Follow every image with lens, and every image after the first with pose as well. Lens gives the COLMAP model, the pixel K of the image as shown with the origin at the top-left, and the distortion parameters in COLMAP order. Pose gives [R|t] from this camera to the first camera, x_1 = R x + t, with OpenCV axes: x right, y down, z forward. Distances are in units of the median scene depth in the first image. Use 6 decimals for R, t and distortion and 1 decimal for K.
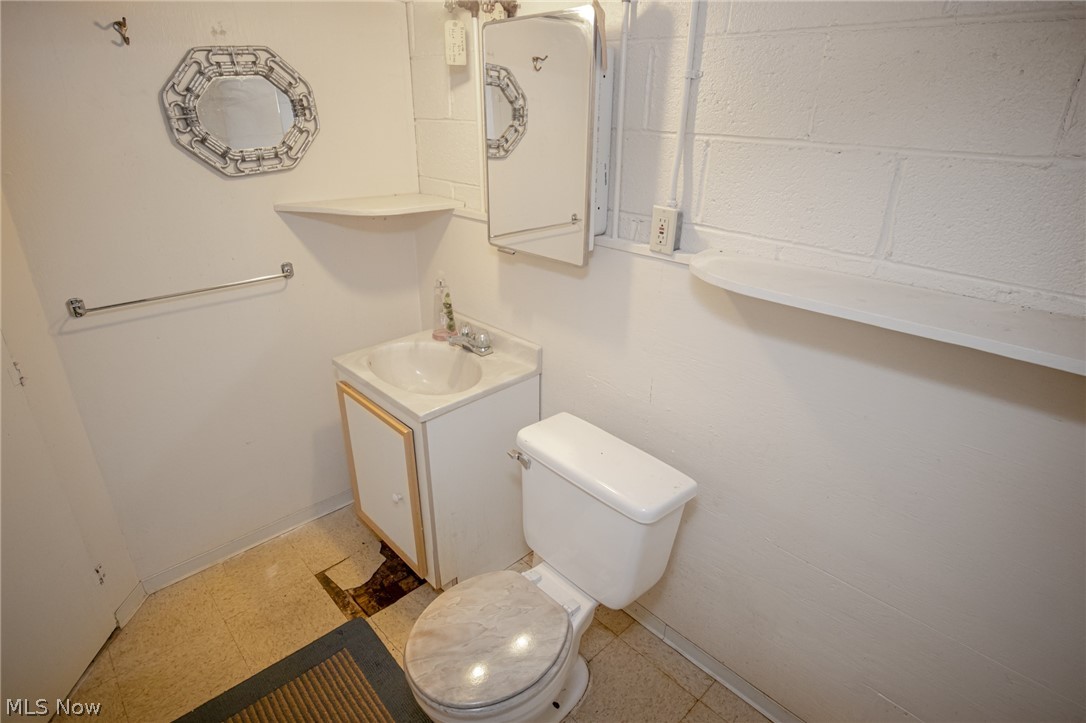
lens RADIAL K [[570.7, 0, 541.6], [0, 570.7, 361.7], [0, 0, 1]] dist [-0.004629, -0.001429]
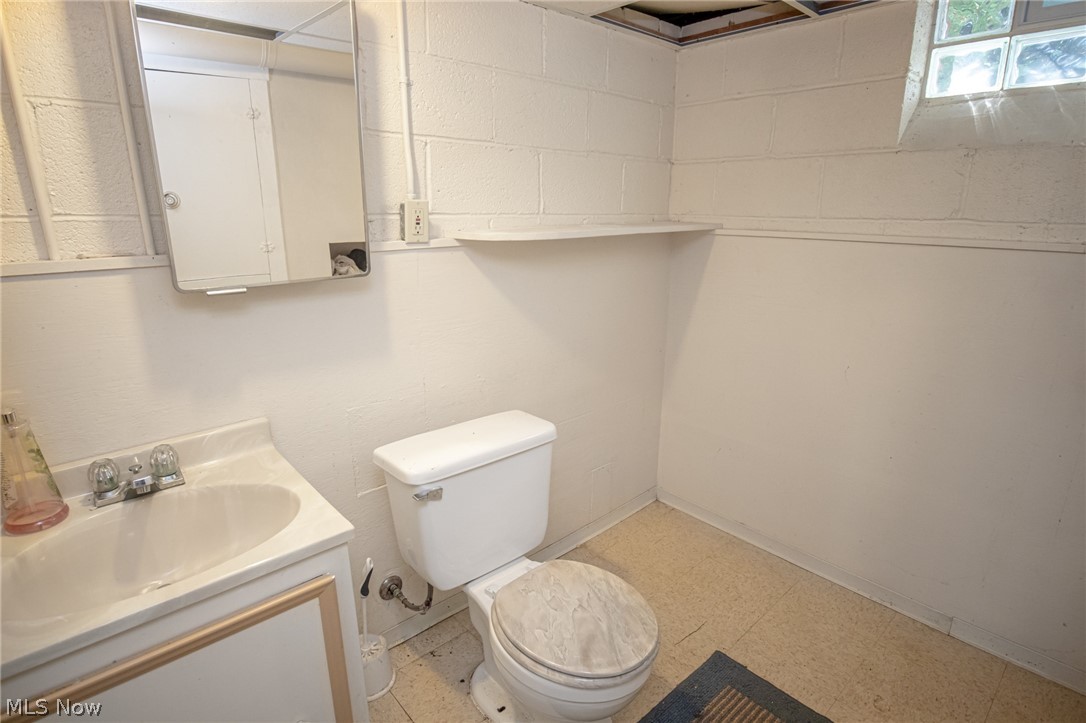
lens RADIAL K [[570.7, 0, 539.7], [0, 570.7, 360.6], [0, 0, 1]] dist [-0.004629, -0.001429]
pose [[0.024421, -0.290471, 0.956572, -0.927760], [0.397143, 0.880932, 0.257363, -0.191559], [-0.917432, 0.373611, 0.136872, 0.768663]]
